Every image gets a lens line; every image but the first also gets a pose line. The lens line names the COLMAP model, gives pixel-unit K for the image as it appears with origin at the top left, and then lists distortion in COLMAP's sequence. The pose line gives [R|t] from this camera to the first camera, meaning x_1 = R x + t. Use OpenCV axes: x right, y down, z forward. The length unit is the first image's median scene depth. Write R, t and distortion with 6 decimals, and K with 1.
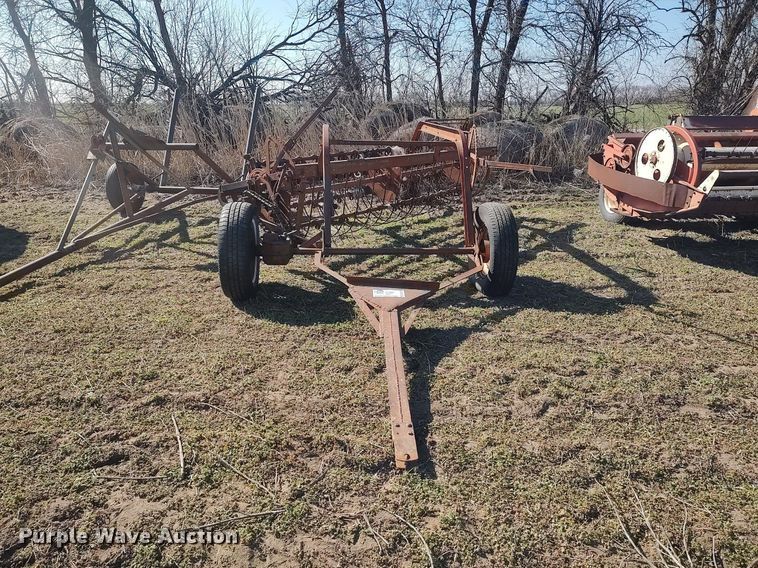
lens RADIAL K [[525.8, 0, 379.0], [0, 525.8, 284.0], [0, 0, 1]] dist [0.019649, -0.000421]
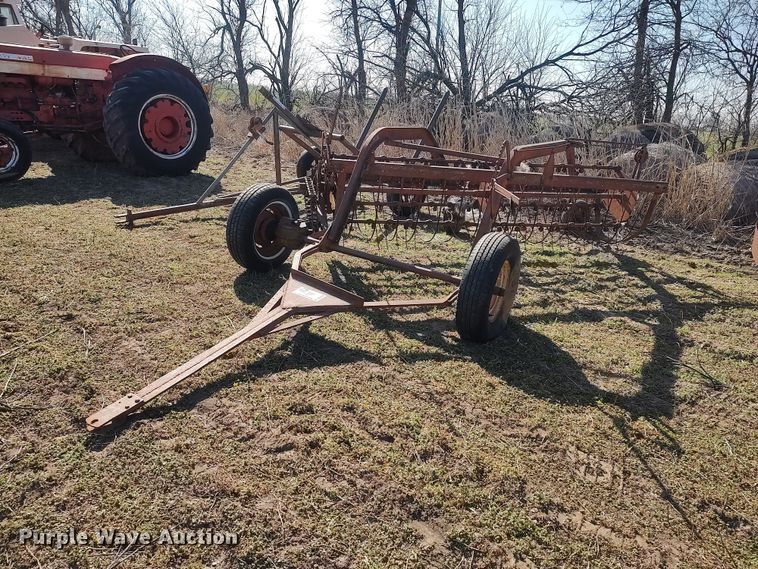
lens RADIAL K [[532.7, 0, 379.0], [0, 532.7, 284.5], [0, 0, 1]] dist [0.005493, -0.006561]
pose [[0.820694, 0.252996, -0.512303, 0.149921], [-0.263829, 0.963113, 0.052980, -0.020429], [0.506810, 0.091680, 0.857169, 0.054647]]
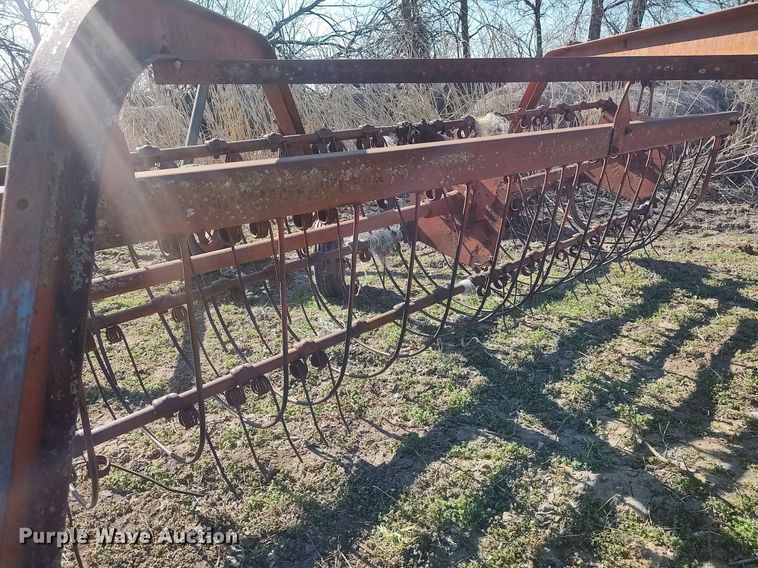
lens RADIAL K [[541.3, 0, 379.0], [0, 541.3, 284.0], [0, 0, 1]] dist [0.044256, -0.042948]
pose [[0.991345, 0.014208, -0.130508, 0.003203], [-0.012664, 0.999840, 0.012652, -0.061795], [0.130667, -0.010890, 0.991367, 0.259388]]
